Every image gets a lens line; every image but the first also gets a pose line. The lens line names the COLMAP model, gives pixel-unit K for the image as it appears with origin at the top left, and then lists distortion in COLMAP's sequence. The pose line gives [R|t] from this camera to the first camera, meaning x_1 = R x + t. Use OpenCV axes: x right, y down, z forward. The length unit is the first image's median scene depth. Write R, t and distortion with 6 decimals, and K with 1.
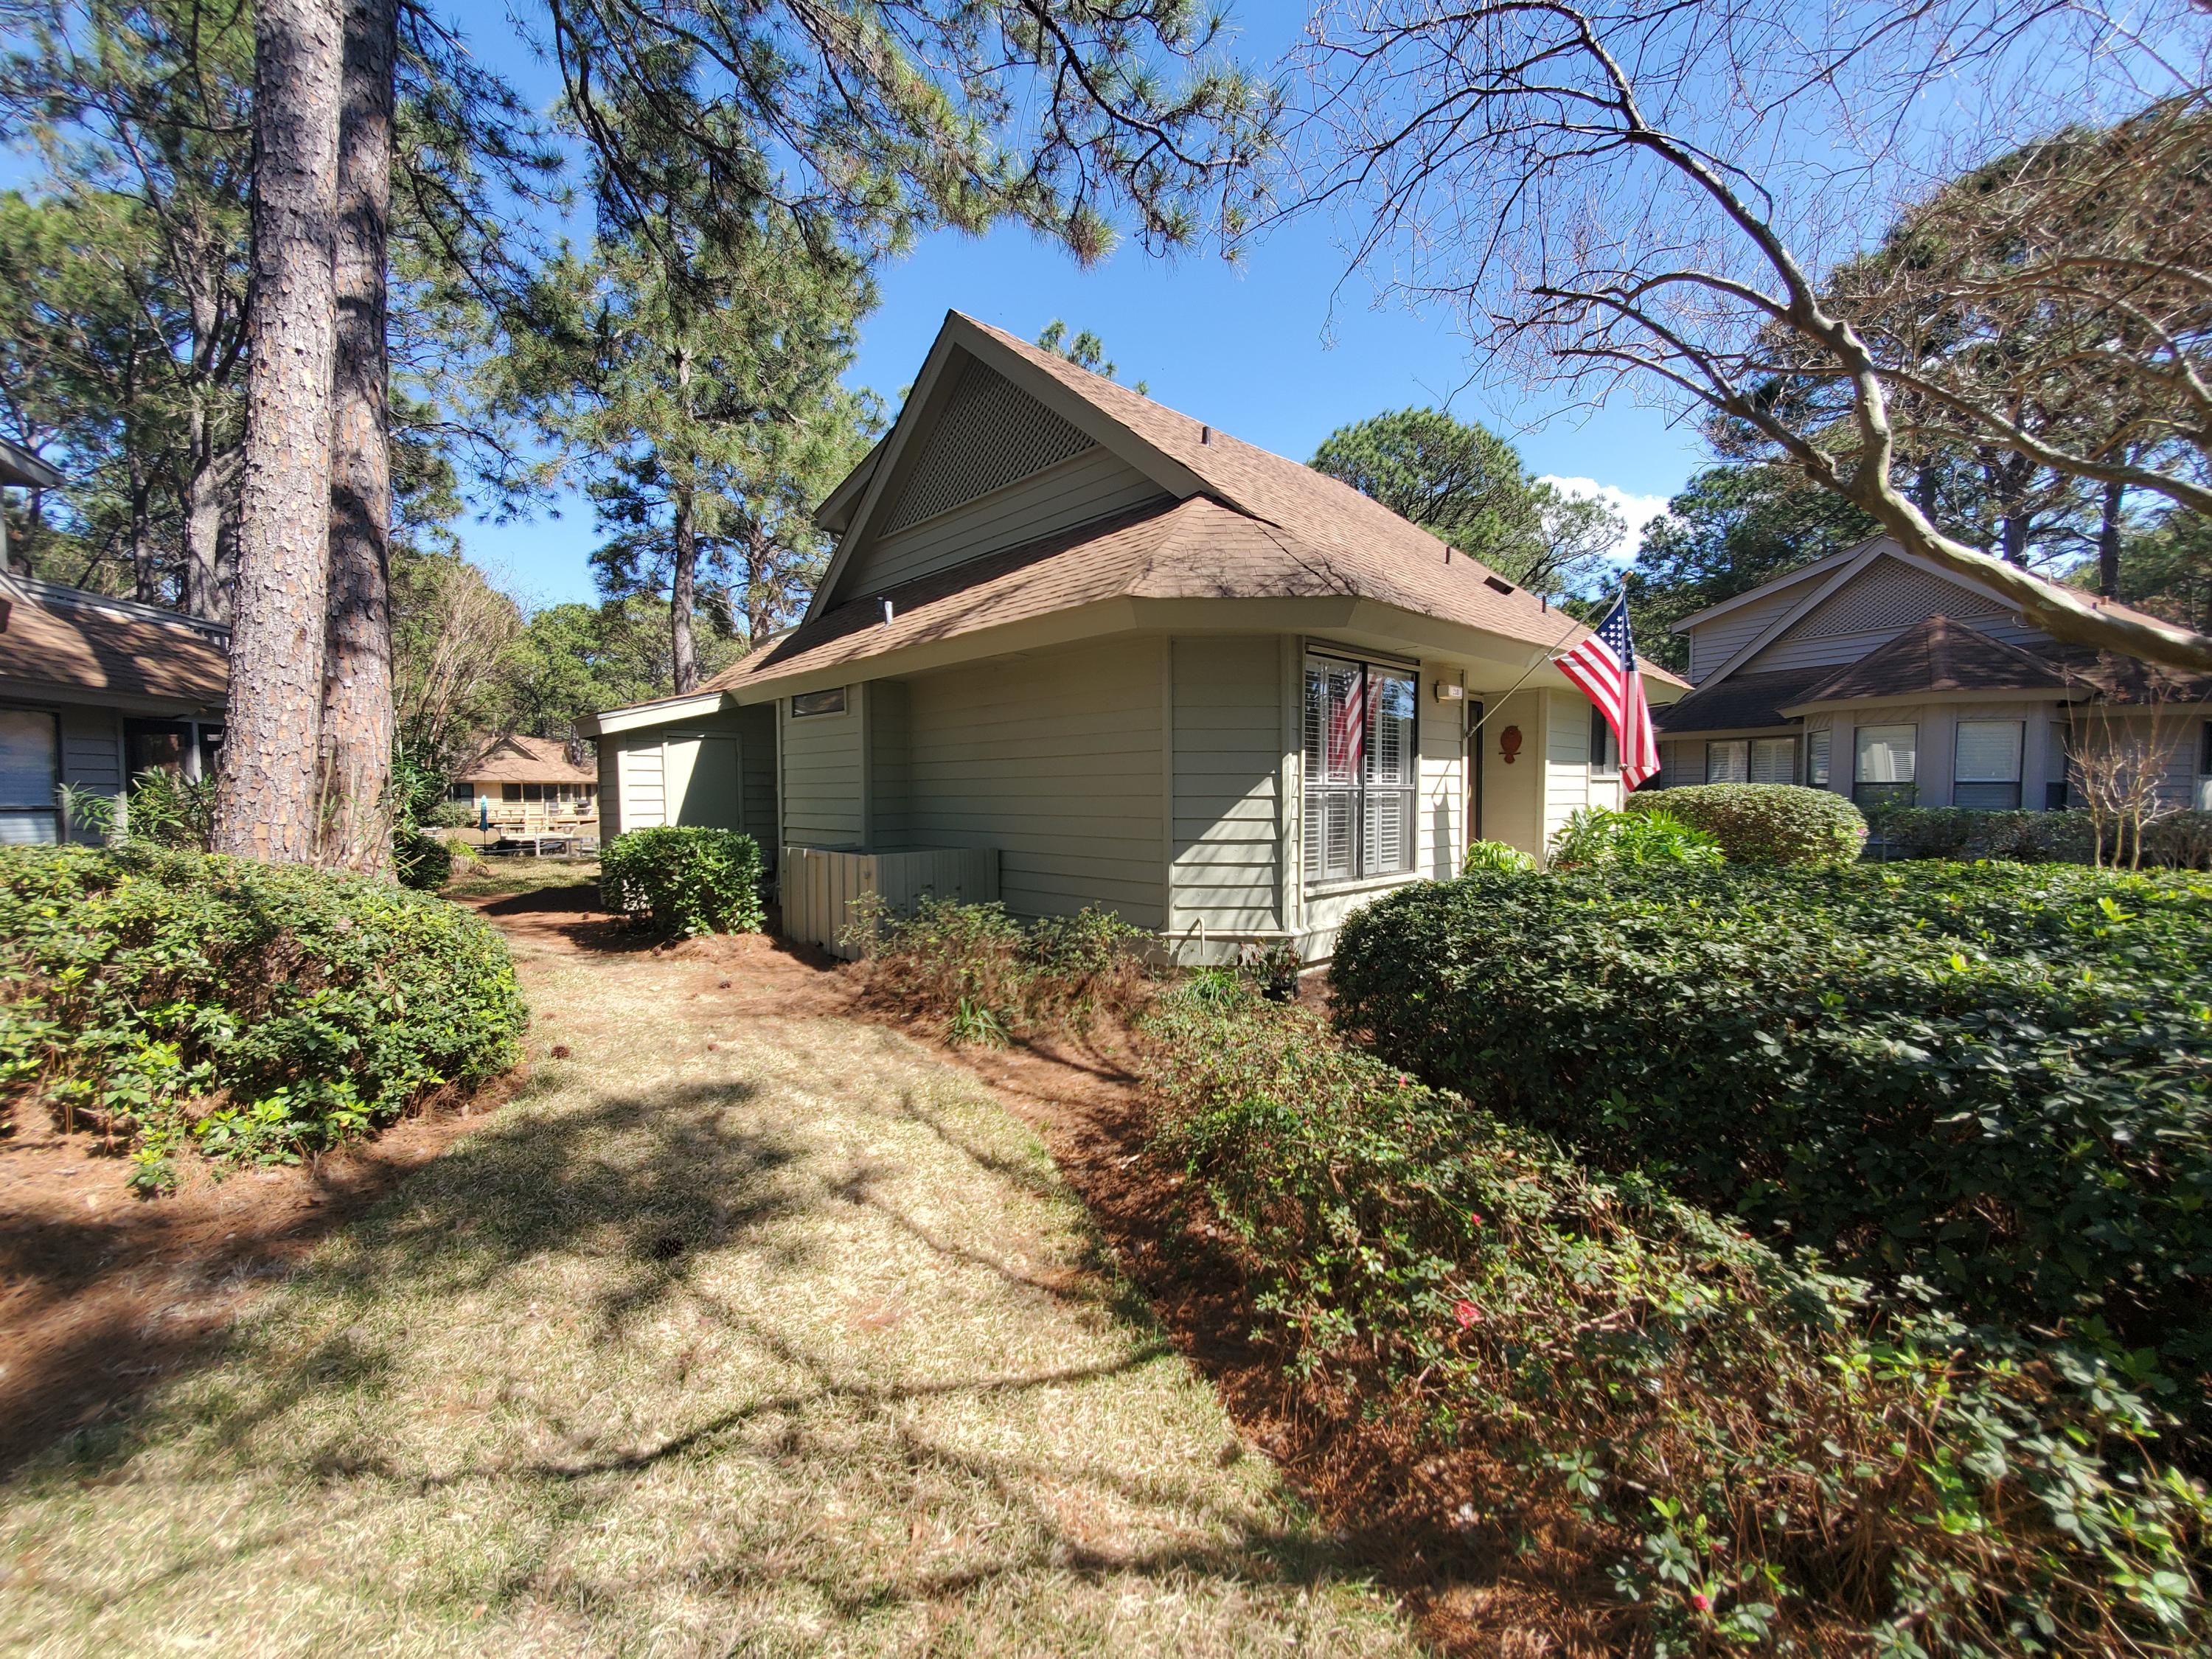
lens RADIAL K [[873.6, 0, 1104.7], [0, 873.6, 837.5], [0, 0, 1]] dist [0.006009, -0.004494]
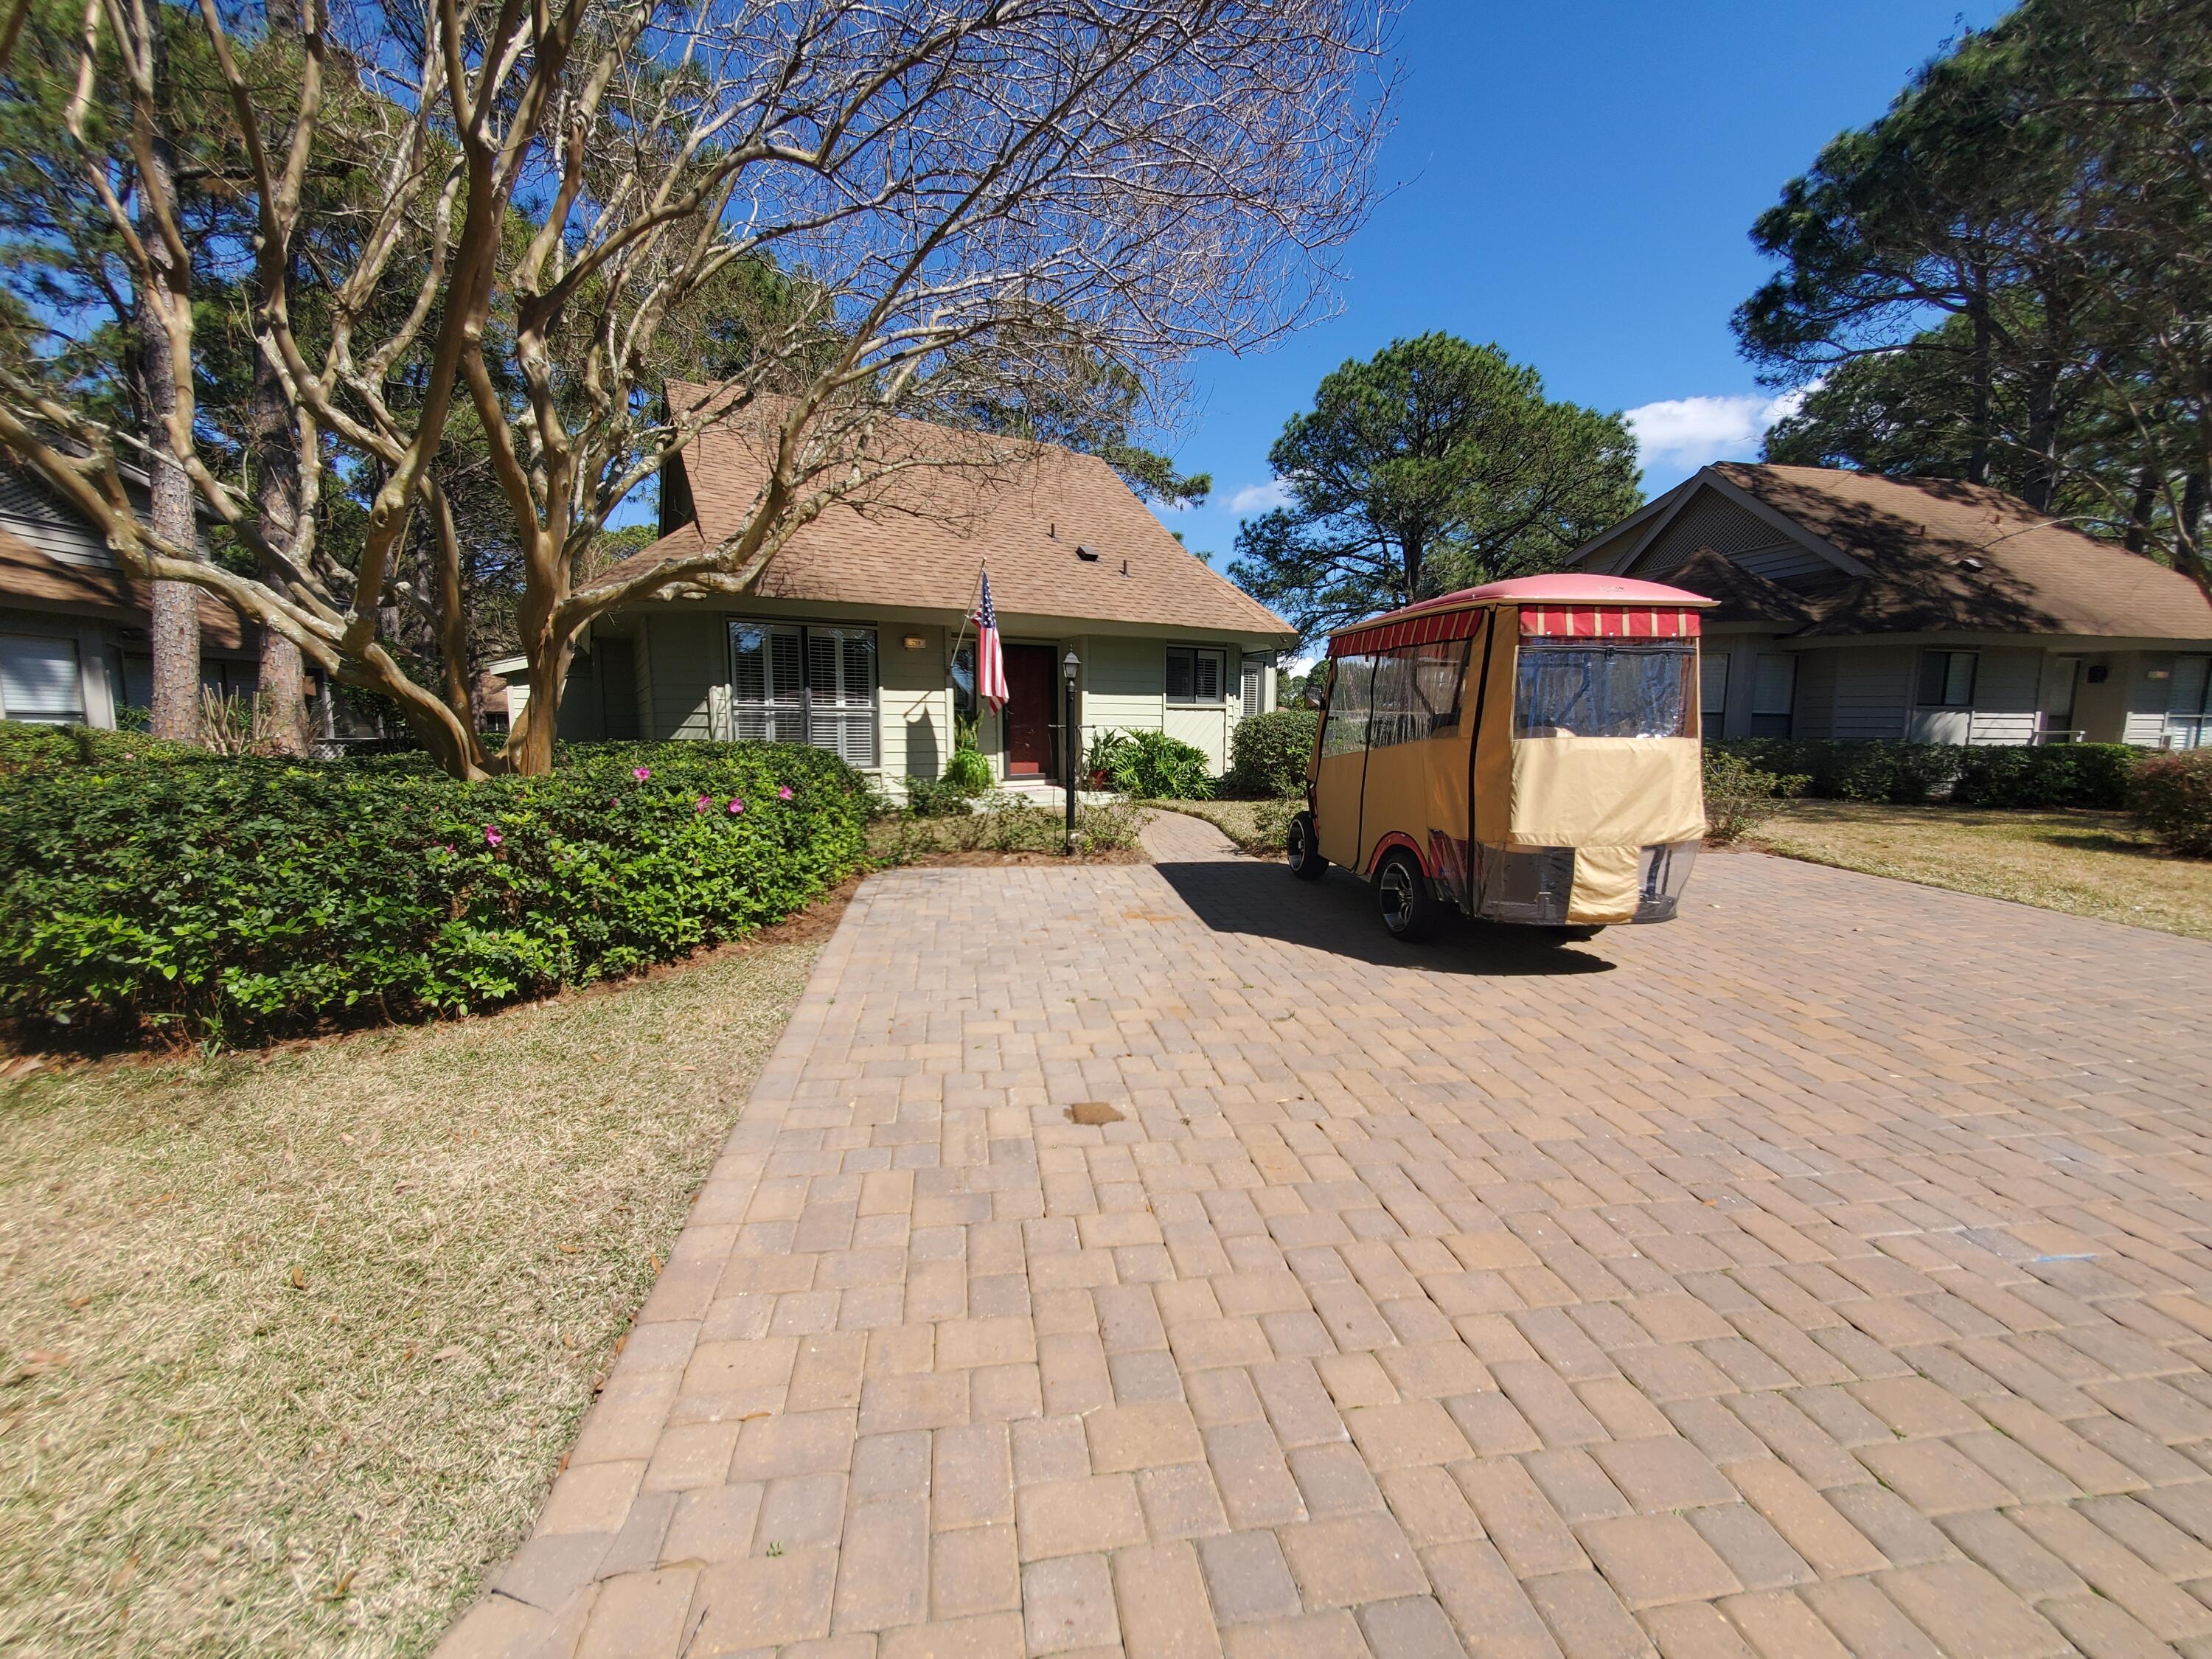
lens RADIAL K [[873.6, 0, 1104.7], [0, 873.6, 837.5], [0, 0, 1]] dist [0.006009, -0.004494]
pose [[0.972338, 0.037788, -0.230500, 1.116724], [-0.020801, 0.996915, 0.075688, 0.039163], [0.232649, -0.068800, 0.970124, -0.365402]]
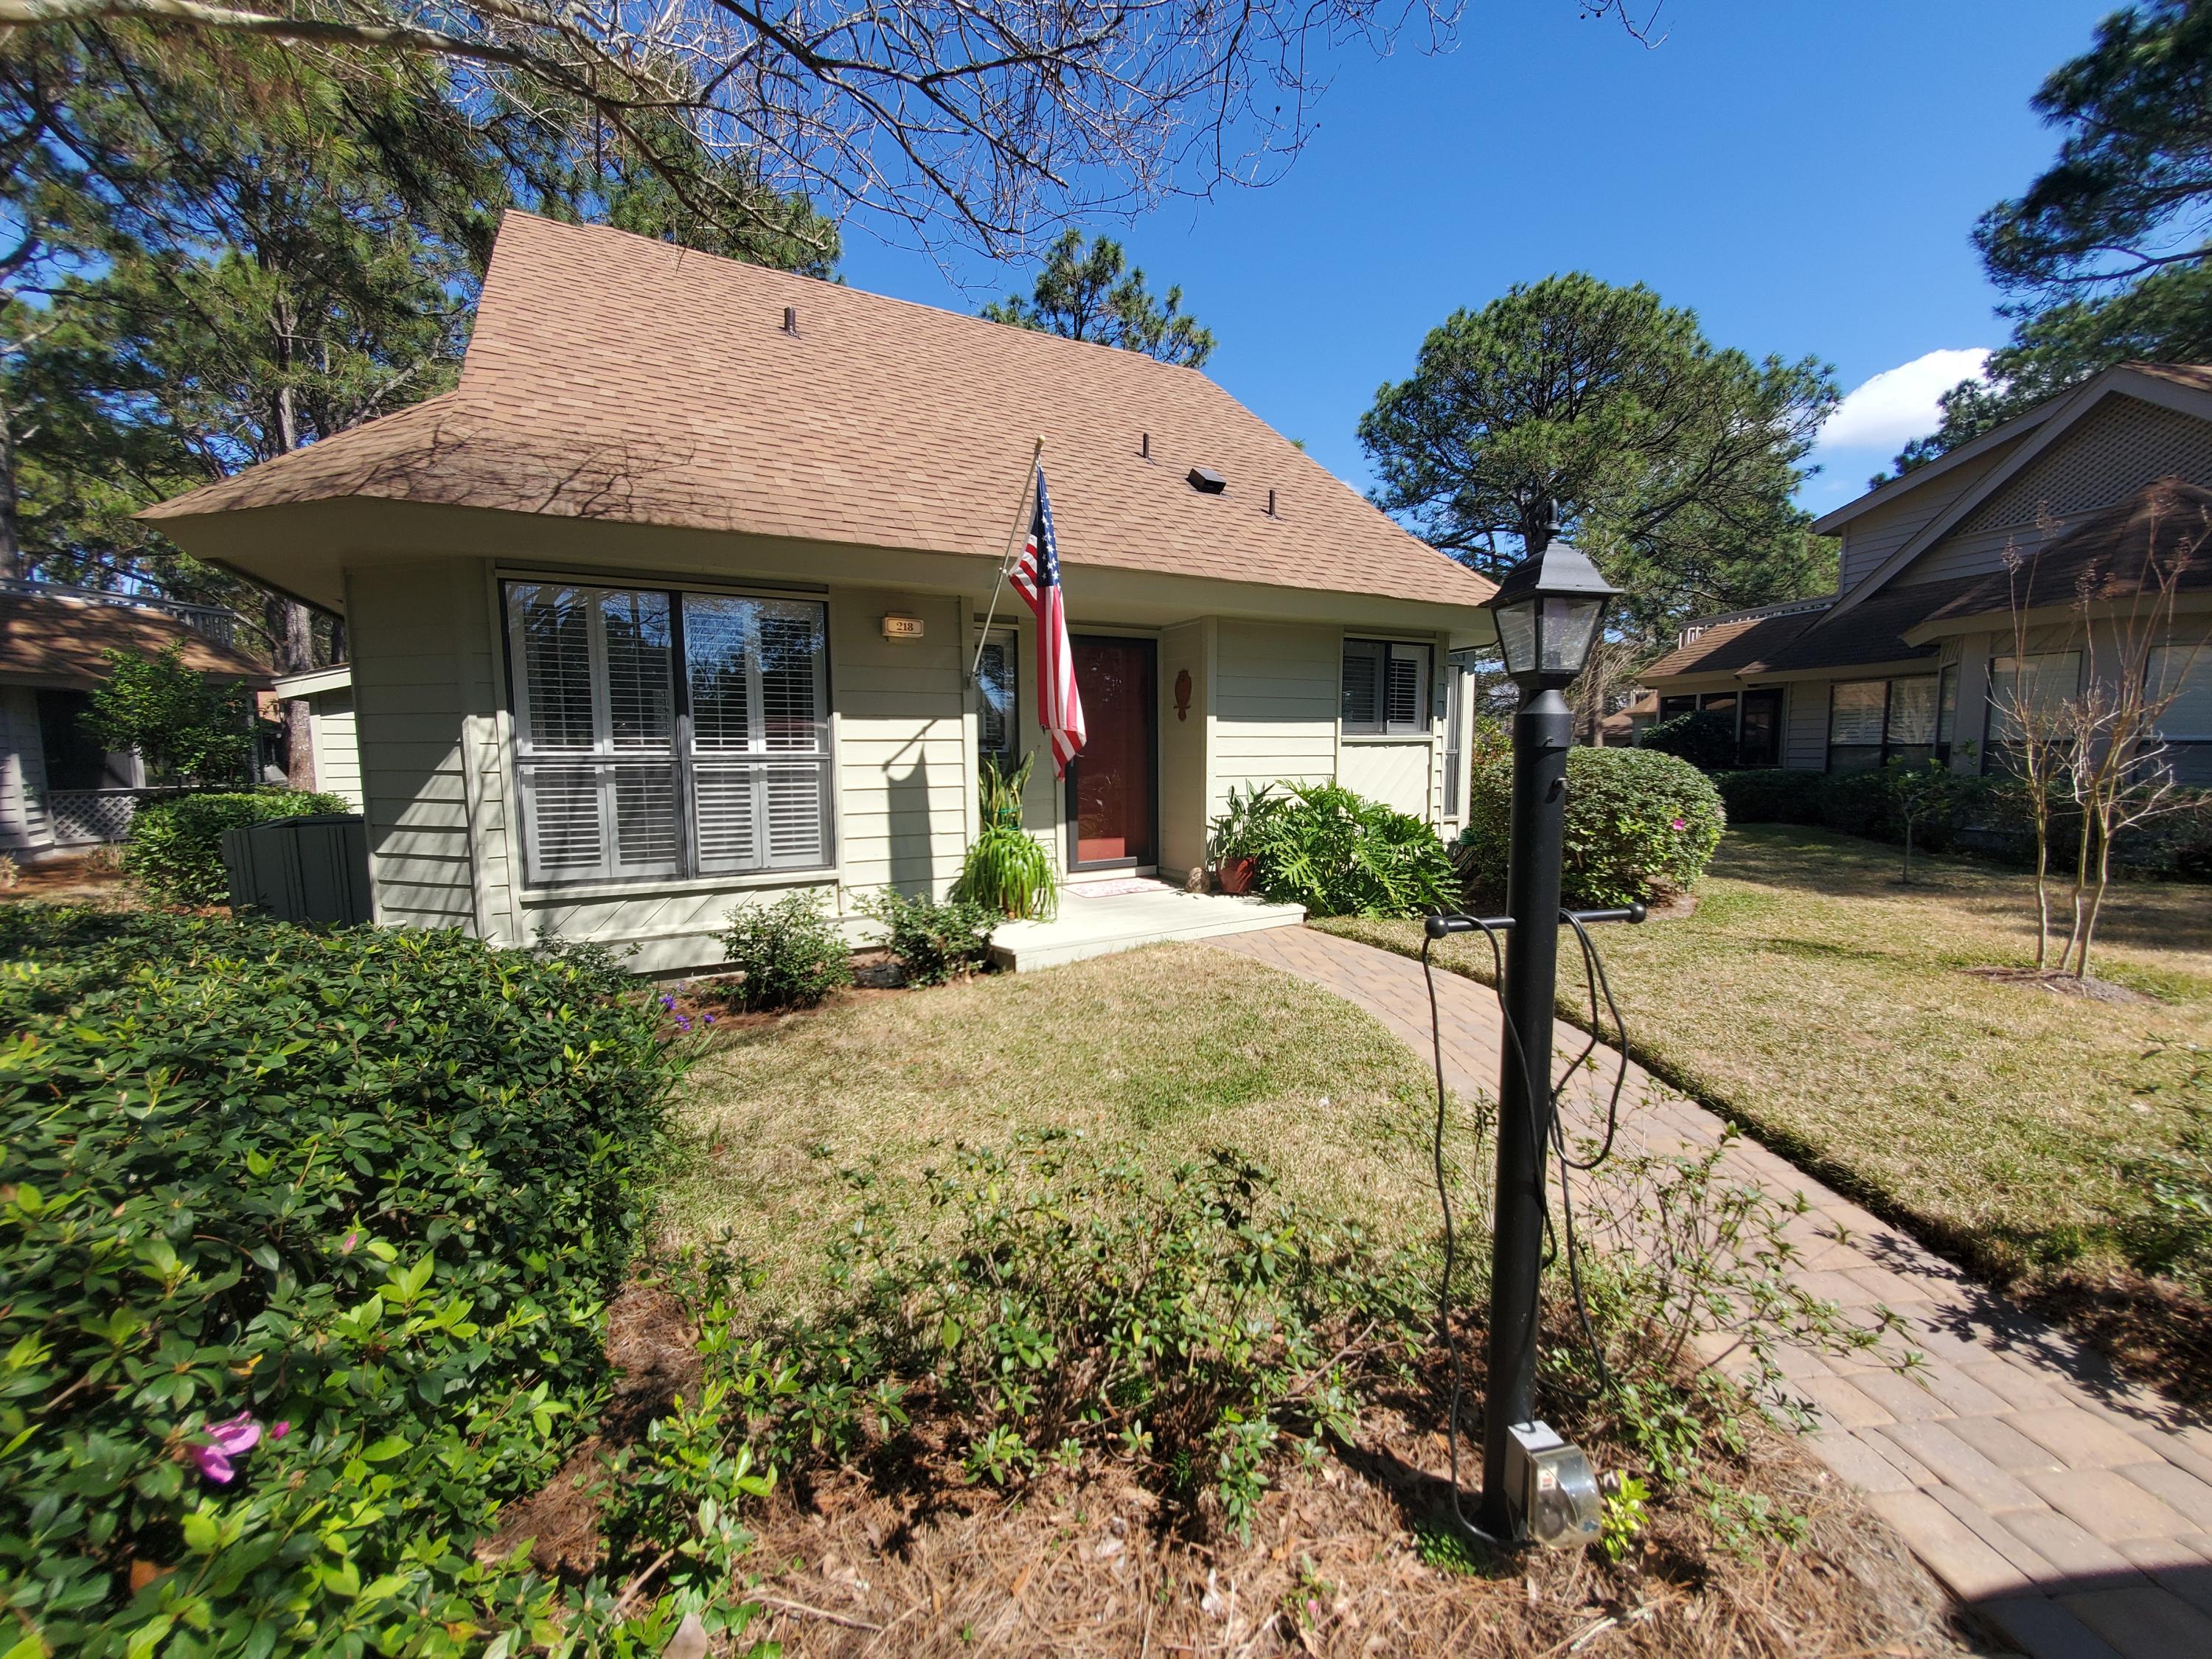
lens RADIAL K [[873.6, 0, 1104.7], [0, 873.6, 837.5], [0, 0, 1]] dist [0.006009, -0.004494]
pose [[0.963043, 0.028373, -0.267848, 0.819862], [-0.014127, 0.998388, 0.054963, -0.034053], [0.268976, -0.049148, 0.961892, 0.347795]]
